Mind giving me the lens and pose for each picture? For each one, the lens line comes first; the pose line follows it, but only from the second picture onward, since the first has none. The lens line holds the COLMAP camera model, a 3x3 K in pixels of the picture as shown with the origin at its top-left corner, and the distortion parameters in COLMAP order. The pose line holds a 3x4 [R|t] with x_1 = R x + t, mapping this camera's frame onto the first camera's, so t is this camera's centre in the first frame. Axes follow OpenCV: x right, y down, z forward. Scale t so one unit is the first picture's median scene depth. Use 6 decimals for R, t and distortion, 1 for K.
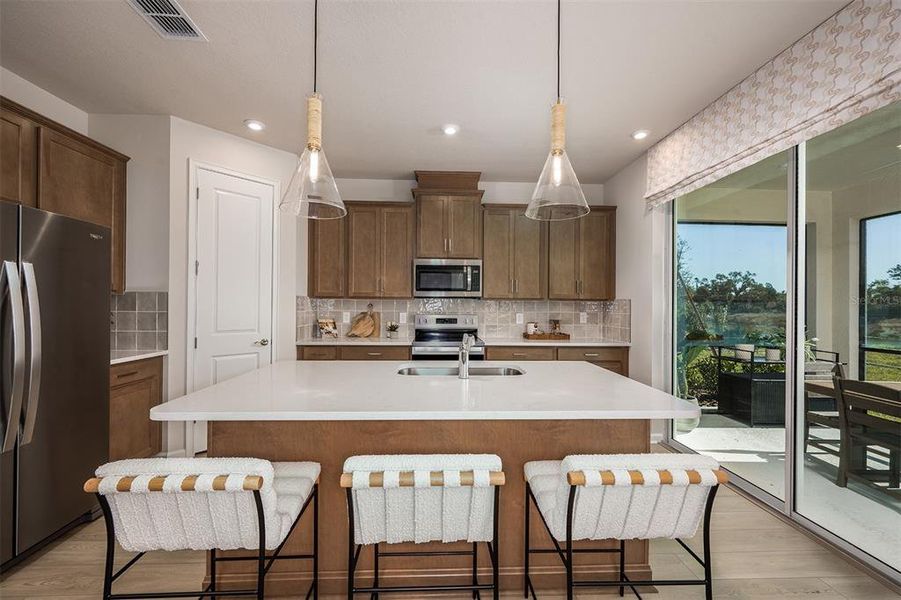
lens RADIAL K [[356.3, 0, 450.5], [0, 356.3, 300.0], [0, 0, 1]] dist [0.015710, -0.000141]
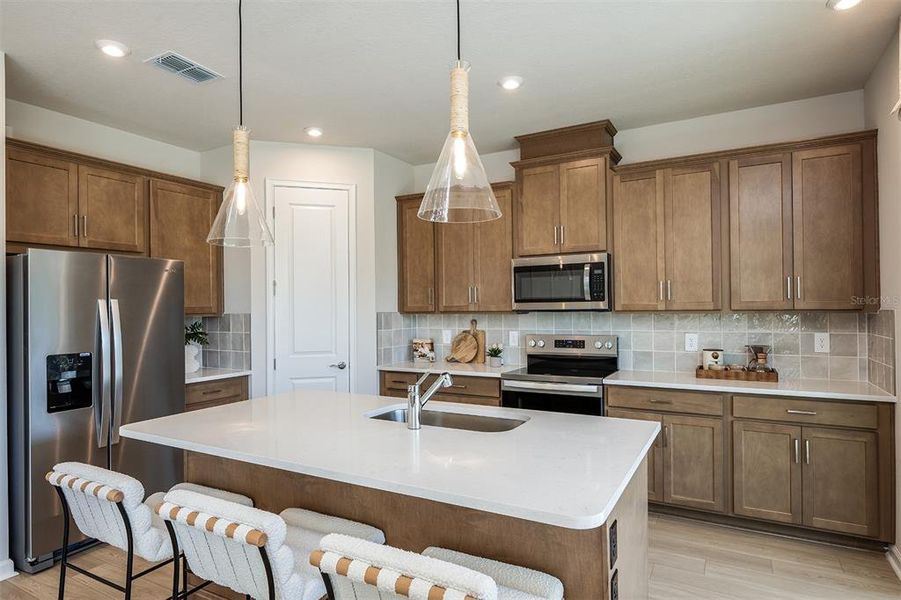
lens RADIAL K [[512.8, 0, 447.3], [0, 512.8, 302.5], [0, 0, 1]] dist [0.024369, 0.000121]
pose [[0.855023, -0.023454, -0.518059, 0.325906], [0.023648, 0.999701, -0.006230, -0.022310], [0.518050, -0.006924, 0.855322, 0.029486]]
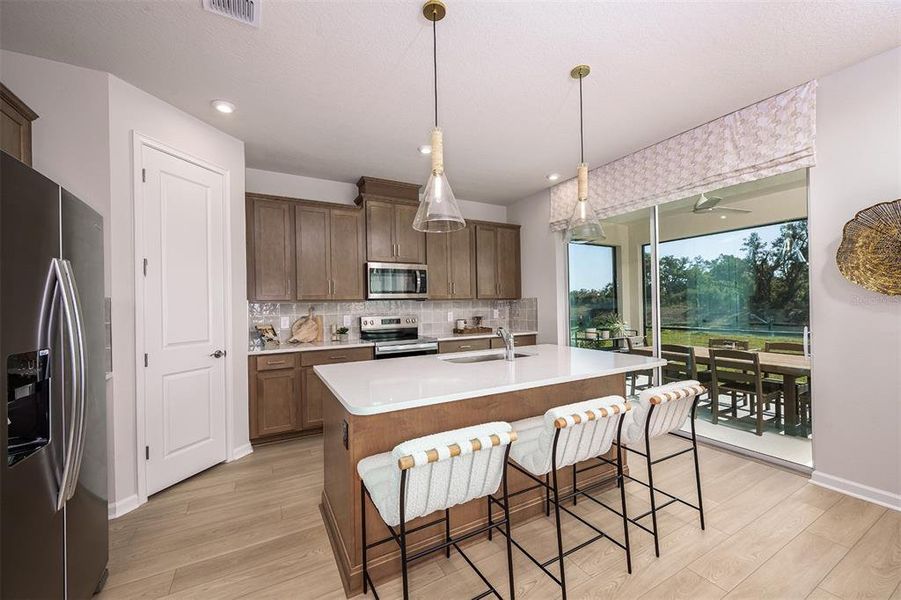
lens RADIAL K [[350.5, 0, 452.5], [0, 350.5, 304.2], [0, 0, 1]] dist [0.010284, 0.000055]
pose [[0.894170, -0.023023, 0.447135, -0.336249], [0.018490, 0.999724, 0.014499, -0.004653], [-0.447345, -0.004697, 0.894349, -0.018625]]
